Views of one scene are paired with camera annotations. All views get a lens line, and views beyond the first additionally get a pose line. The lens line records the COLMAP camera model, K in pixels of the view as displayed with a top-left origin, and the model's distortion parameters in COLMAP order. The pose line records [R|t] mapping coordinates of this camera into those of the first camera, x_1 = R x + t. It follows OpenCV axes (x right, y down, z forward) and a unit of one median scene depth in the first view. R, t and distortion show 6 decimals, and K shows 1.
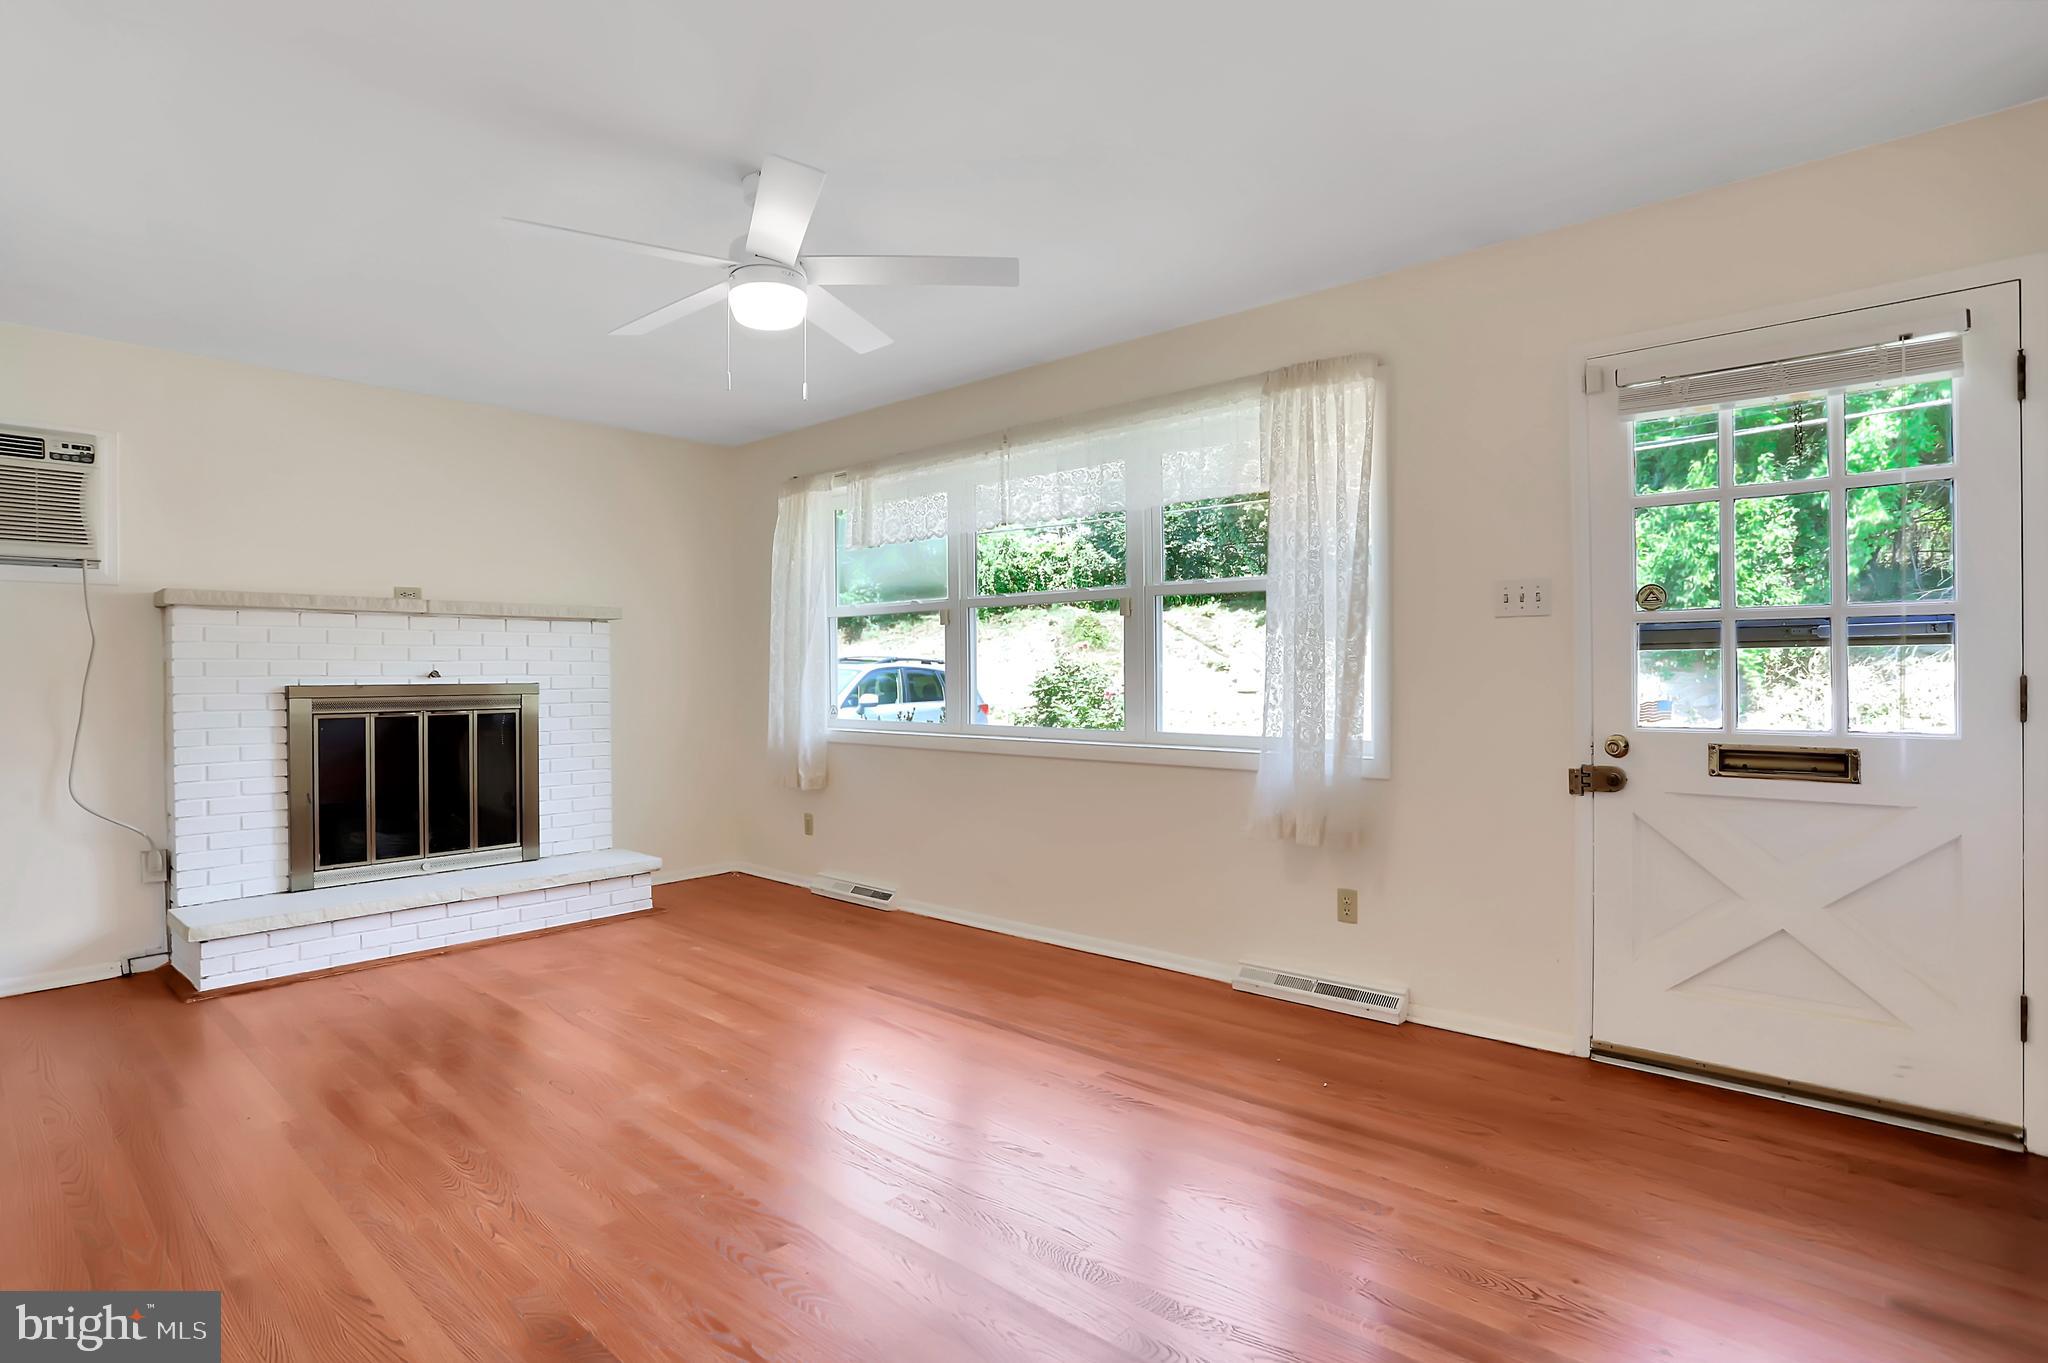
lens RADIAL K [[1023.7, 0, 1028.7], [0, 1023.7, 672.6], [0, 0, 1]] dist [-0.045083, 0.019260]
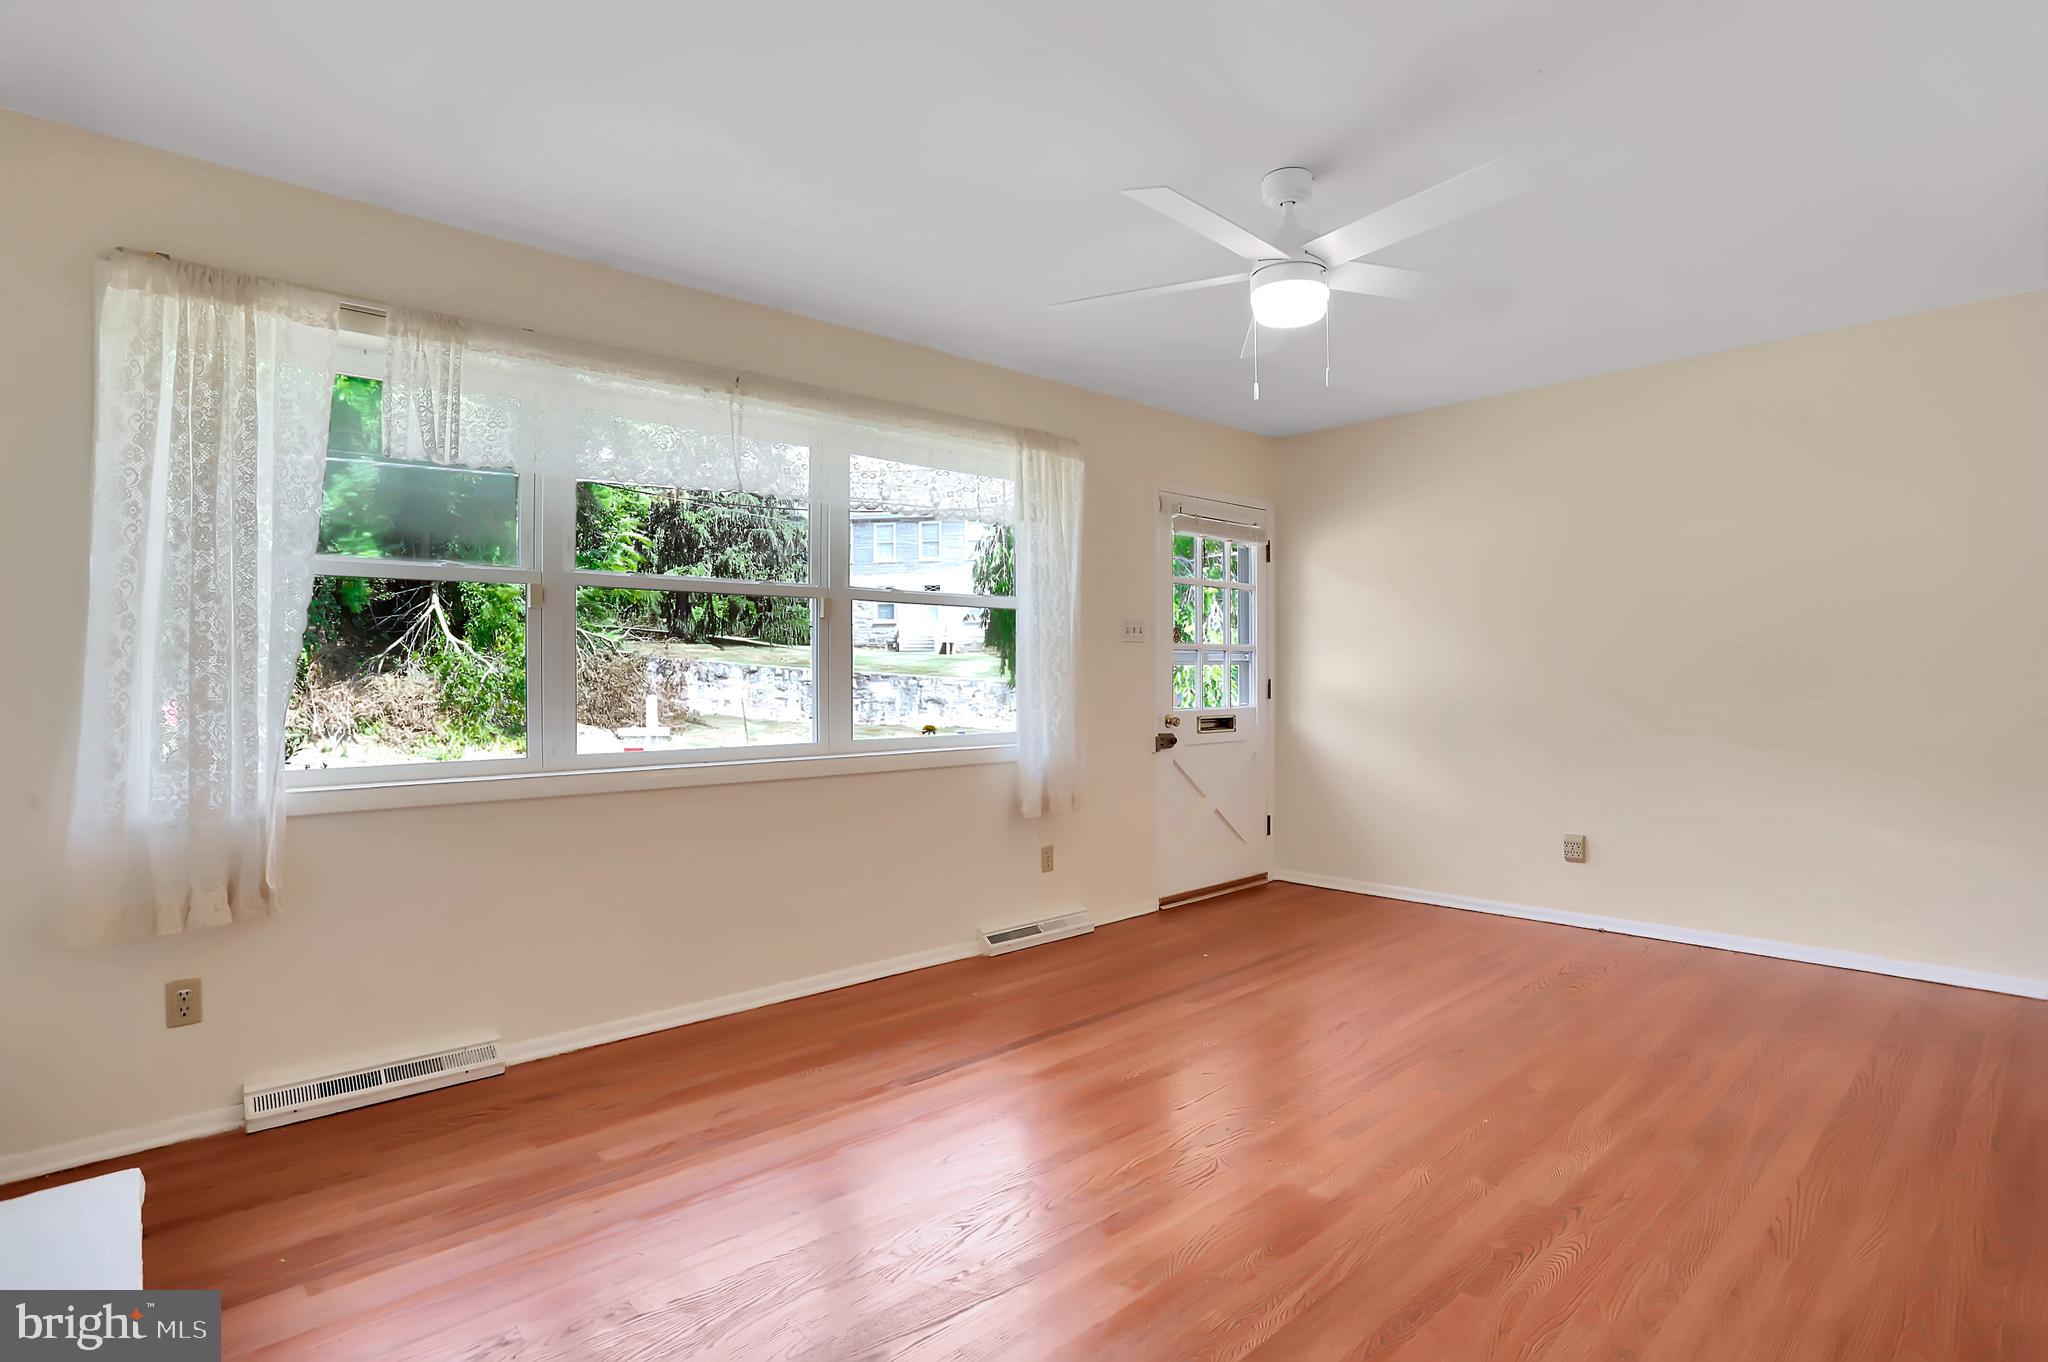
lens RADIAL K [[1023.7, 0, 1012.5], [0, 1023.7, 673.8], [0, 0, 1]] dist [-0.045083, 0.019260]
pose [[0.119714, 0.010607, 0.992752, -0.873930], [0.009012, 0.999890, -0.011770, 0.008545], [-0.992768, 0.010355, 0.119605, 0.787771]]
